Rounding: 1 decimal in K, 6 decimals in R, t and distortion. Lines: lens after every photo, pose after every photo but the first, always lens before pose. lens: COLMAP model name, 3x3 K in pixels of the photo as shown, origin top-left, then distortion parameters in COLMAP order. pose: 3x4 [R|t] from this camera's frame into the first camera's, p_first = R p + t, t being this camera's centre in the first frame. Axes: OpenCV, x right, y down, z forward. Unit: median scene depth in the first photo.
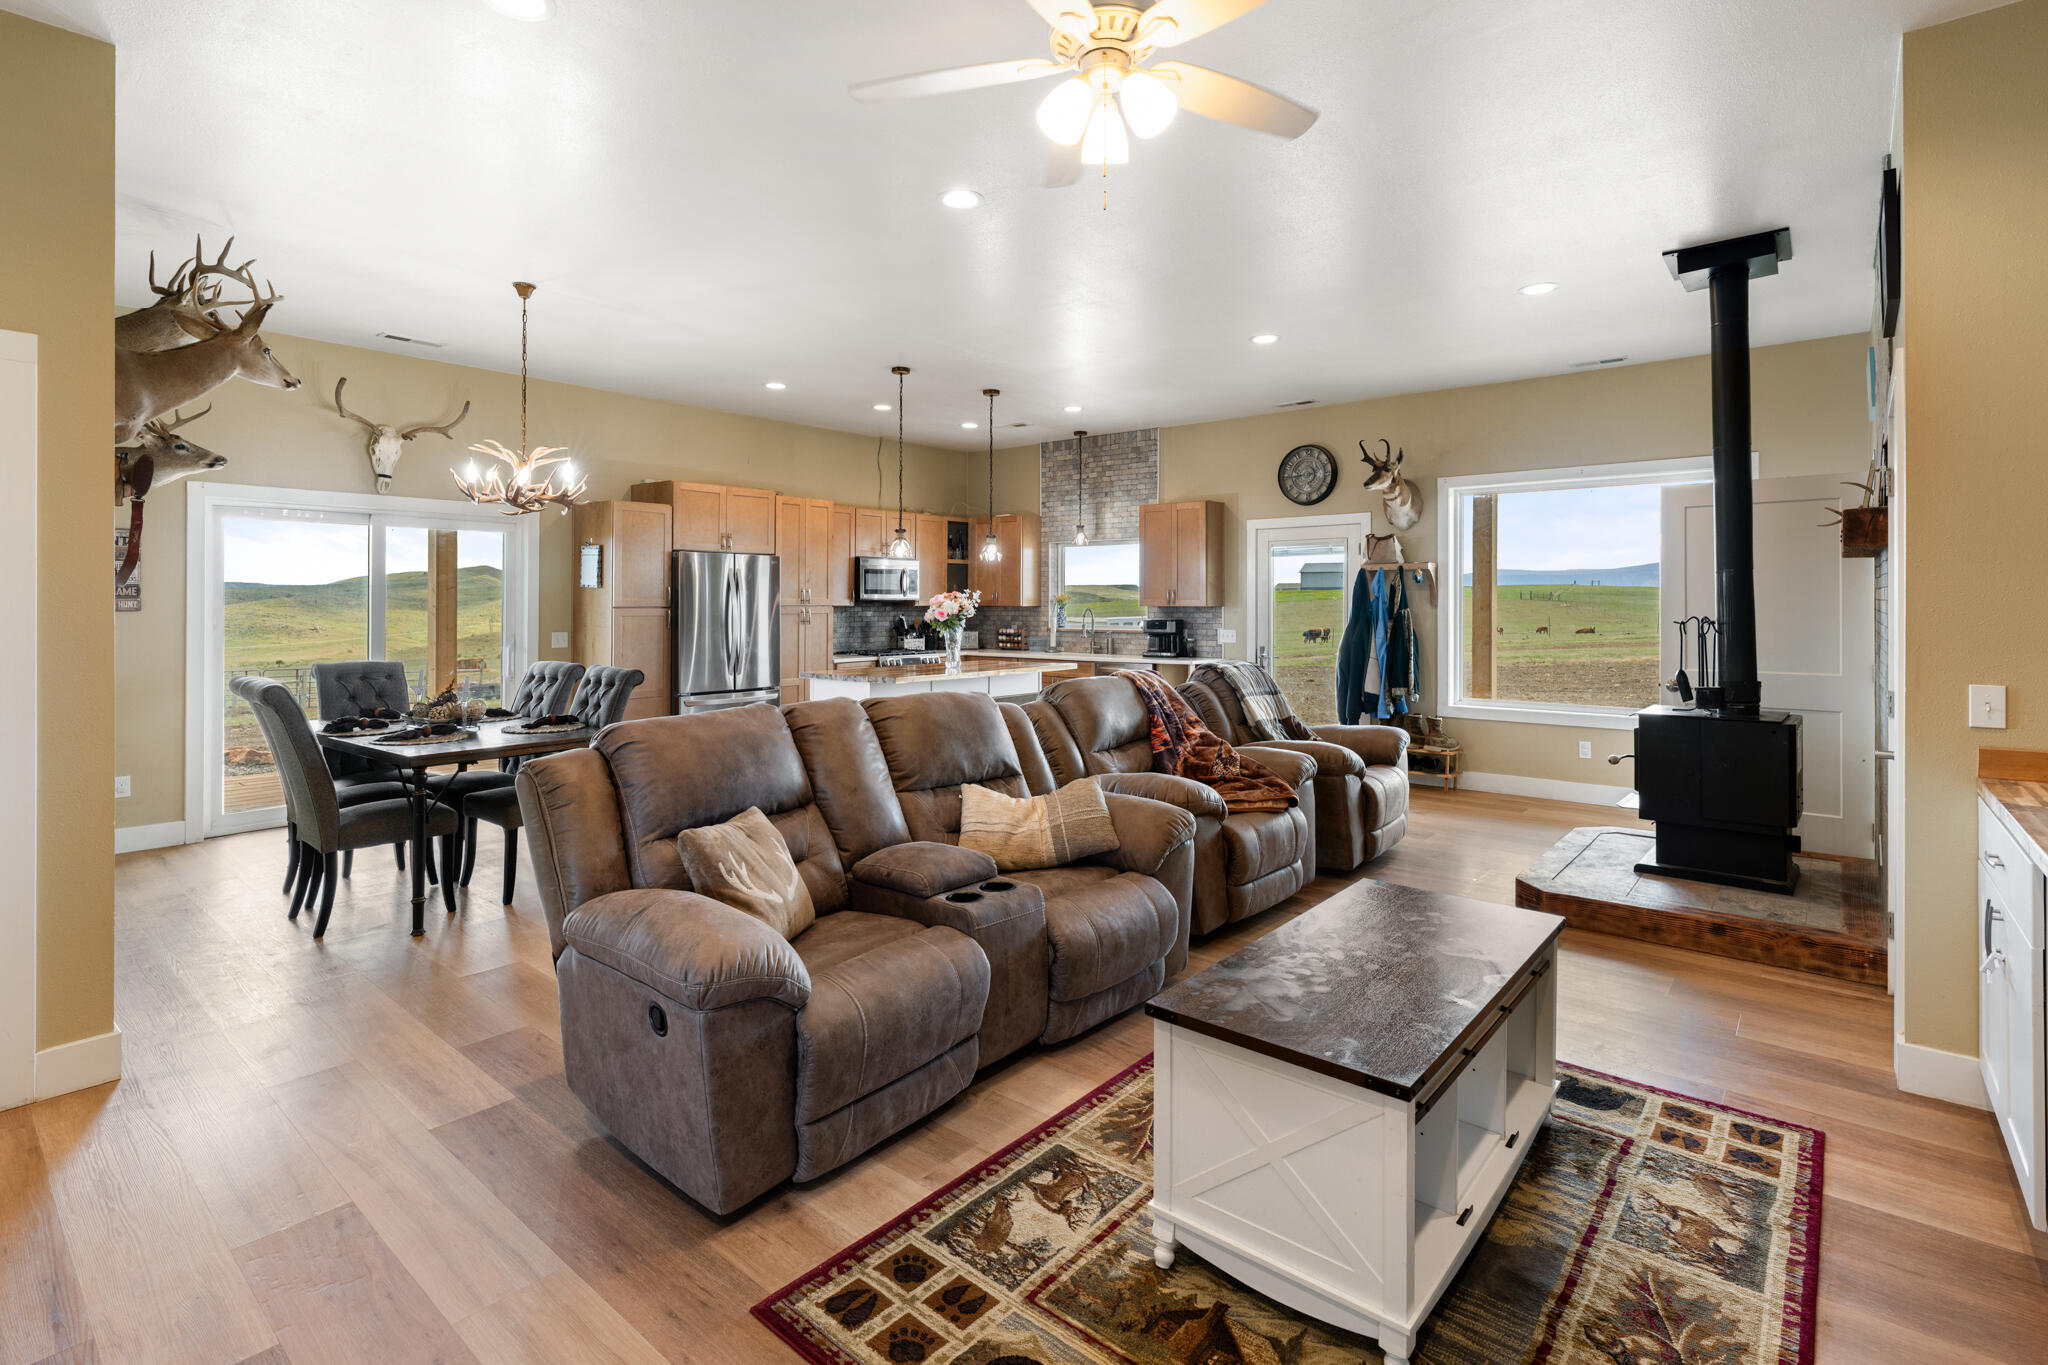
lens RADIAL K [[978.7, 0, 1024.4], [0, 978.7, 598.8], [0, 0, 1]] dist [-0.002987, 0.000158]
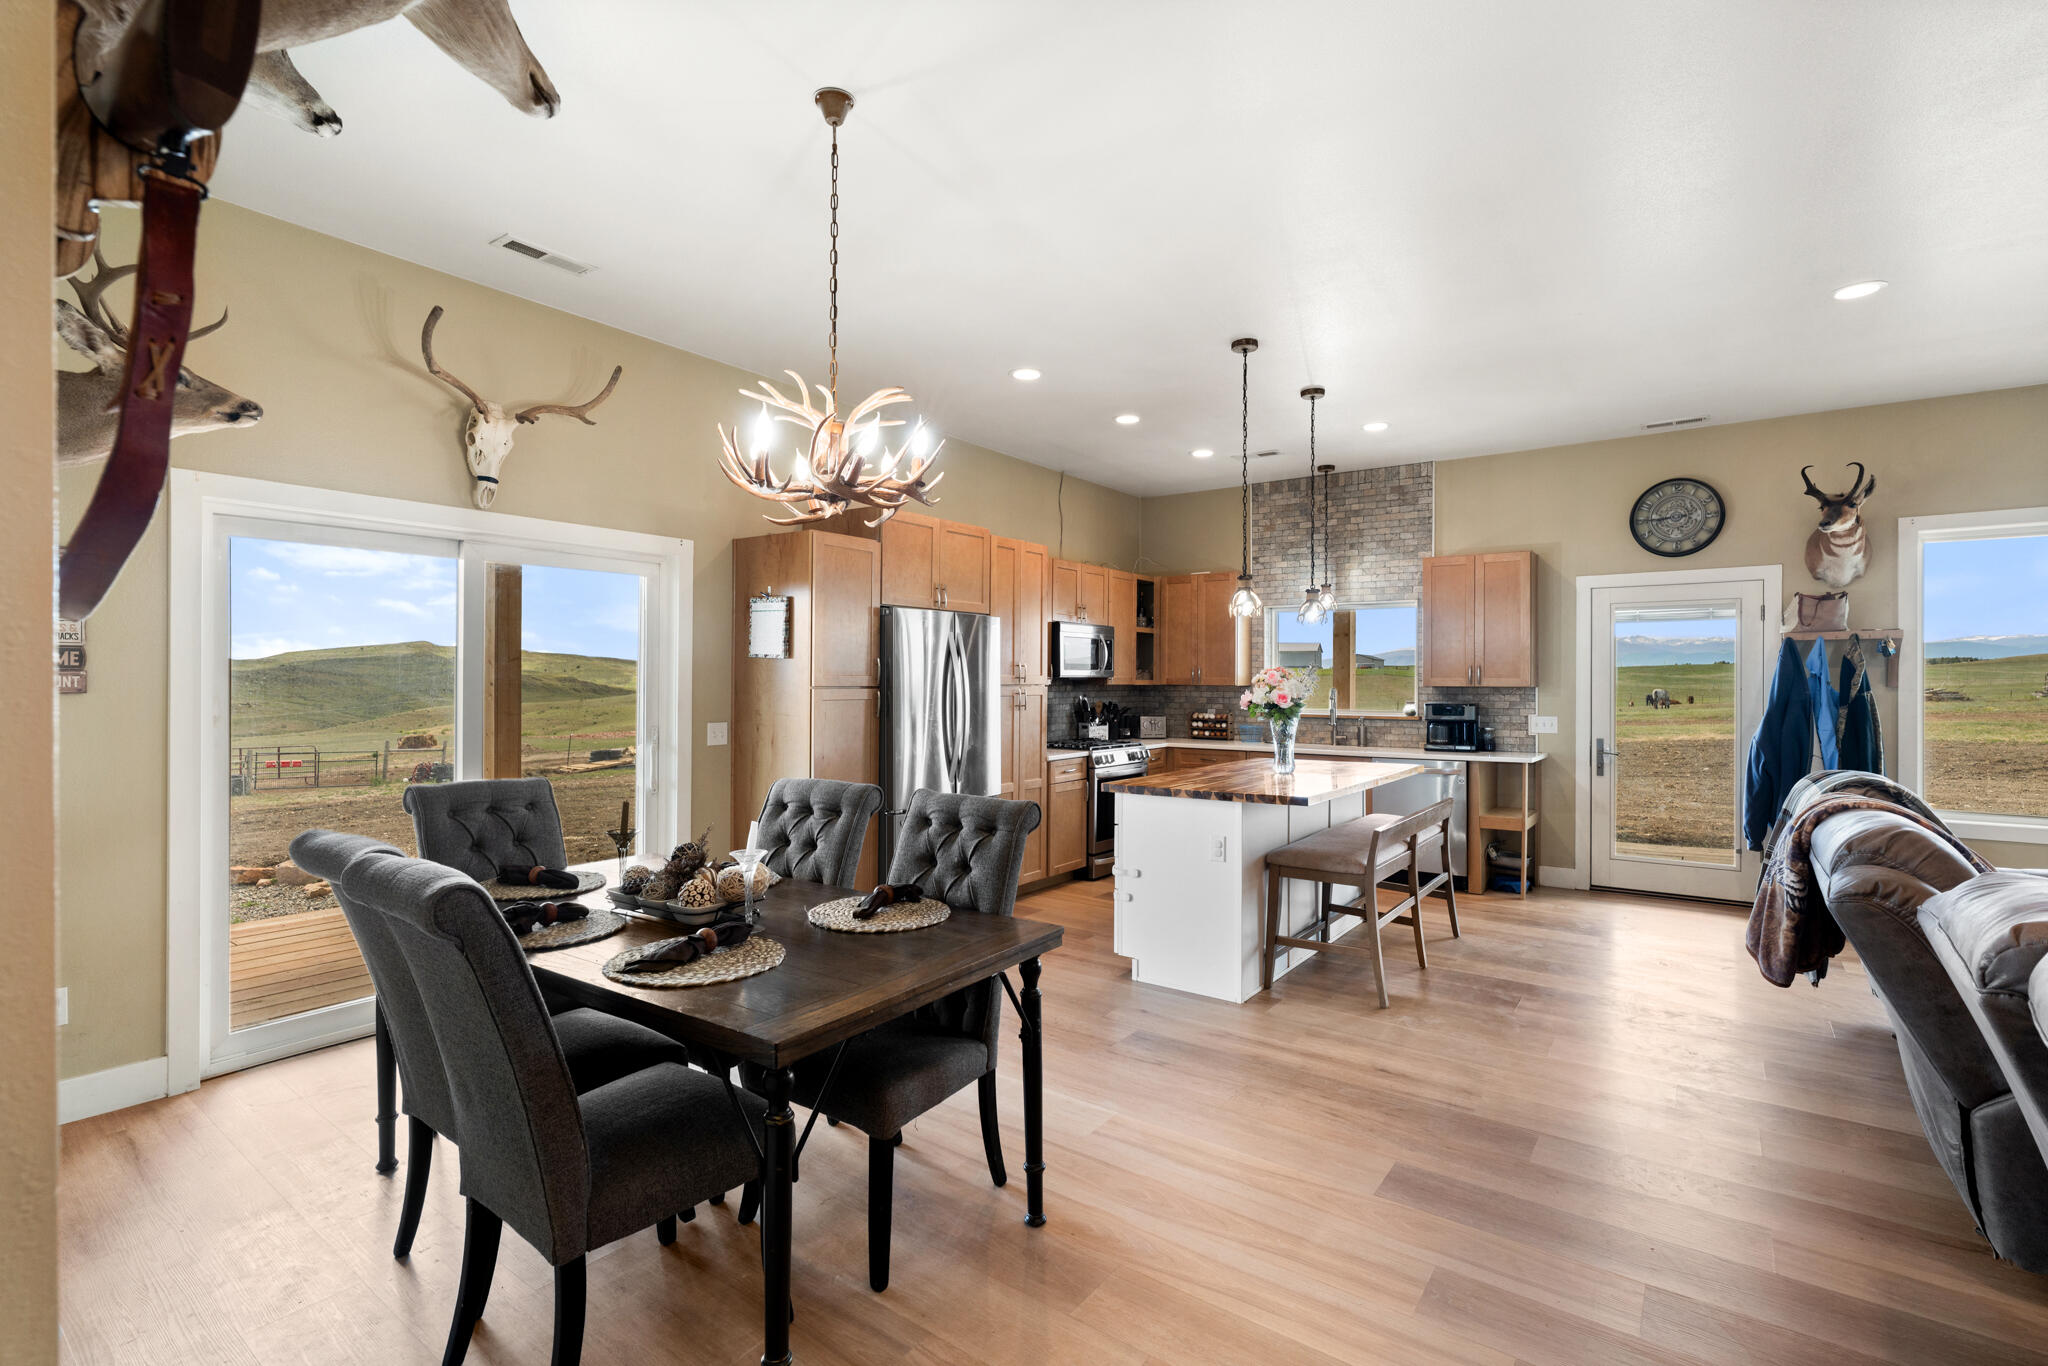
lens RADIAL K [[943.1, 0, 1024.6], [0, 943.1, 676.6], [0, 0, 1]] dist [-0.006229, 0.000589]
pose [[0.997980, 0.003048, 0.063457, -0.276226], [-0.003055, 0.999995, 0.000020, 0.000941], [-0.063456, -0.000214, 0.997985, 0.295064]]
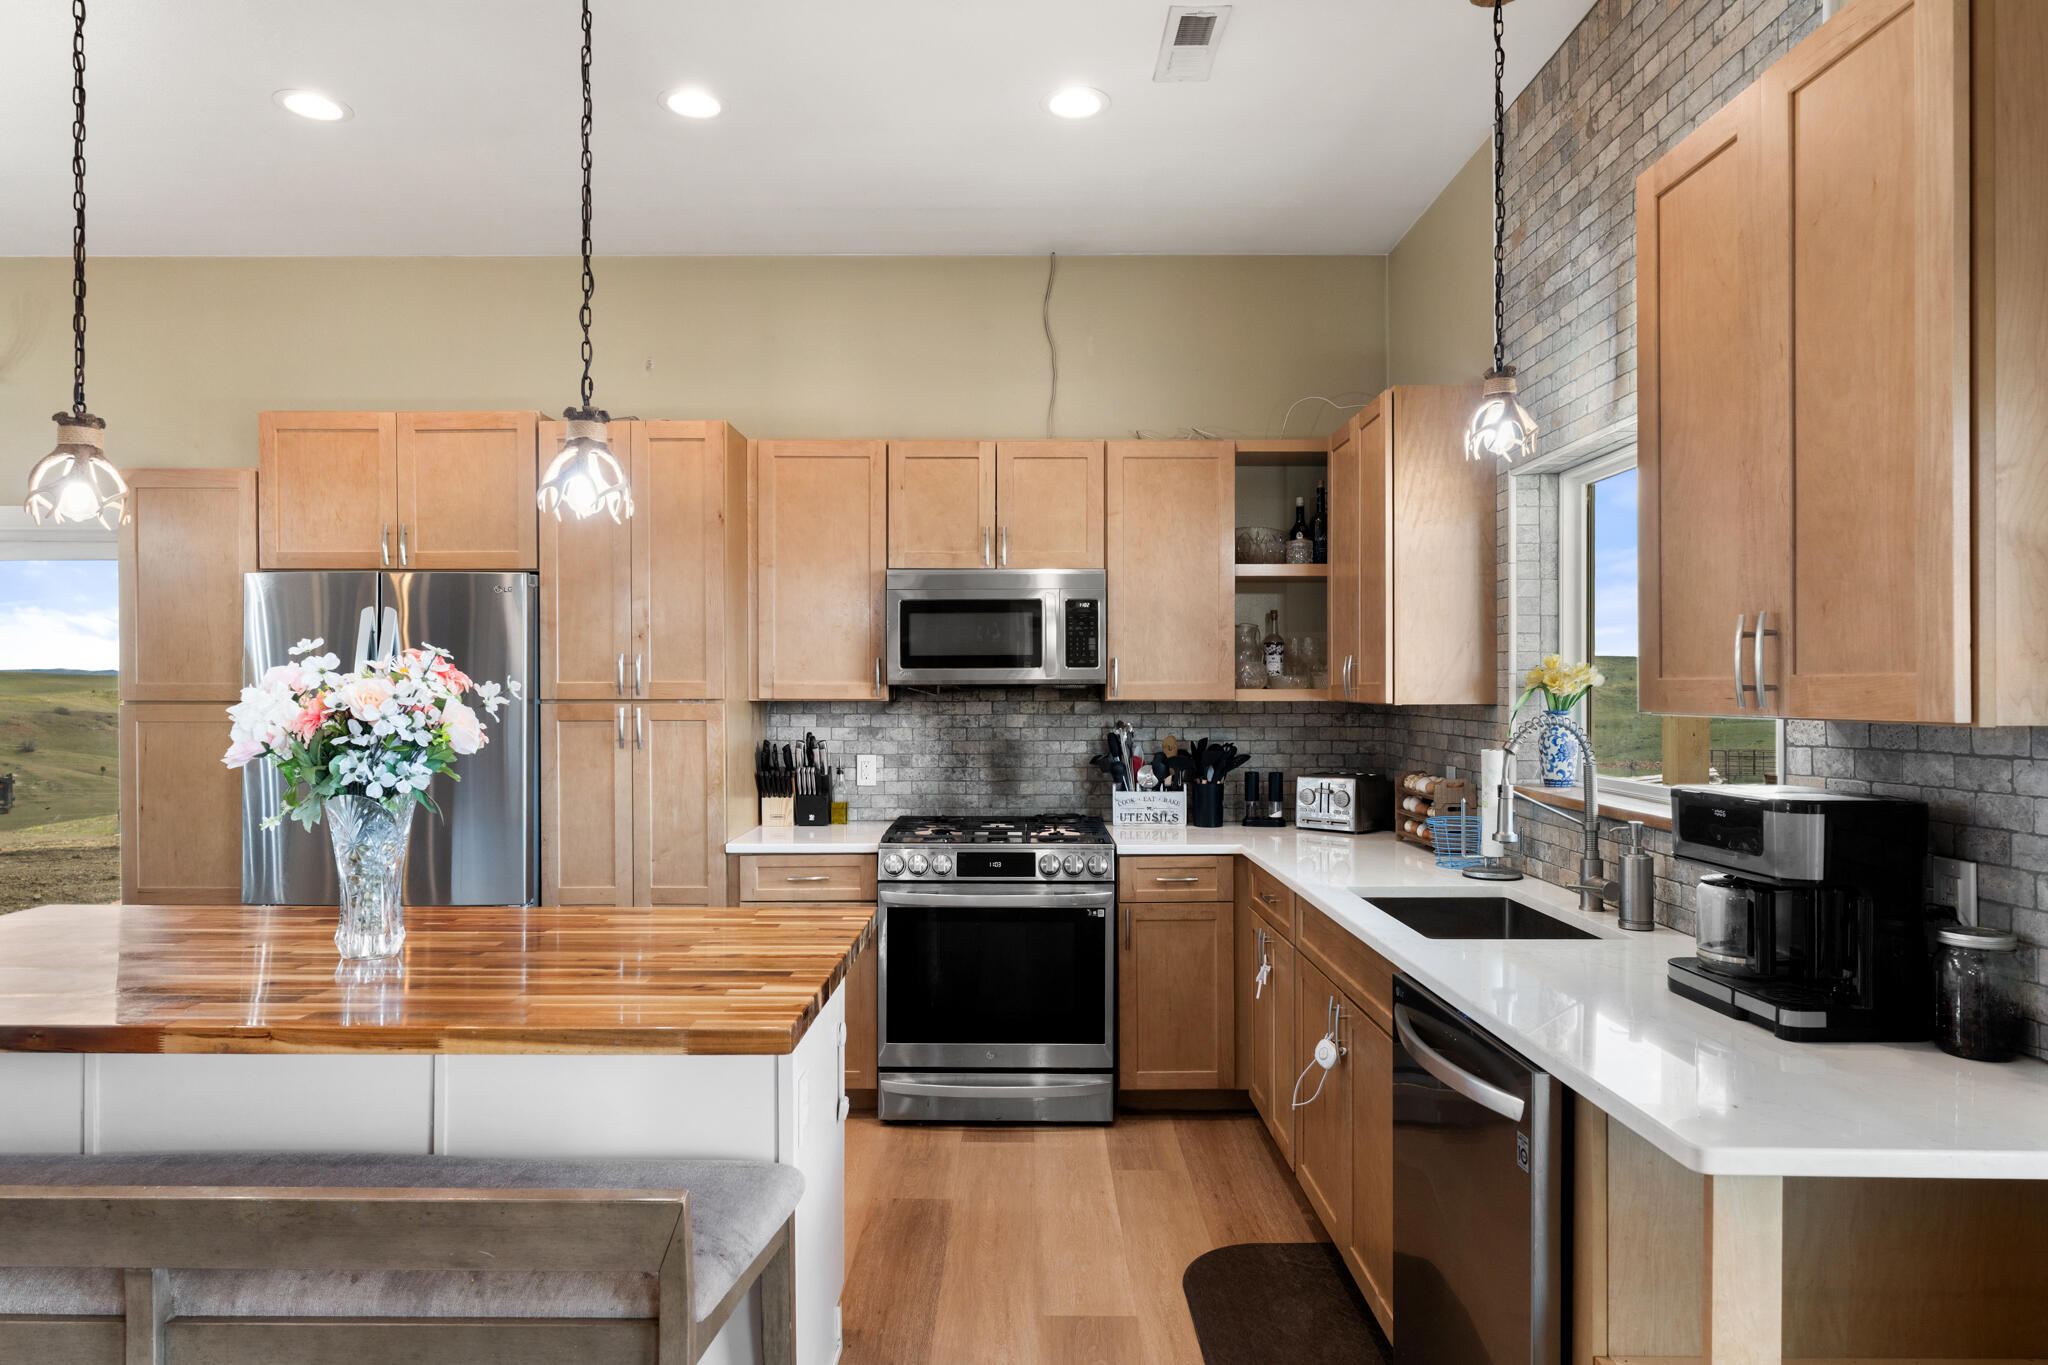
lens RADIAL K [[1197.3, 0, 1024.0], [0, 1197.3, 682.5], [0, 0, 1]] dist [-0.003875, -0.000840]
pose [[0.640088, -0.003396, -0.768294, 0.242475], [0.004200, 0.999991, -0.000921, 0.001079], [0.768290, -0.002638, 0.640096, 0.849572]]
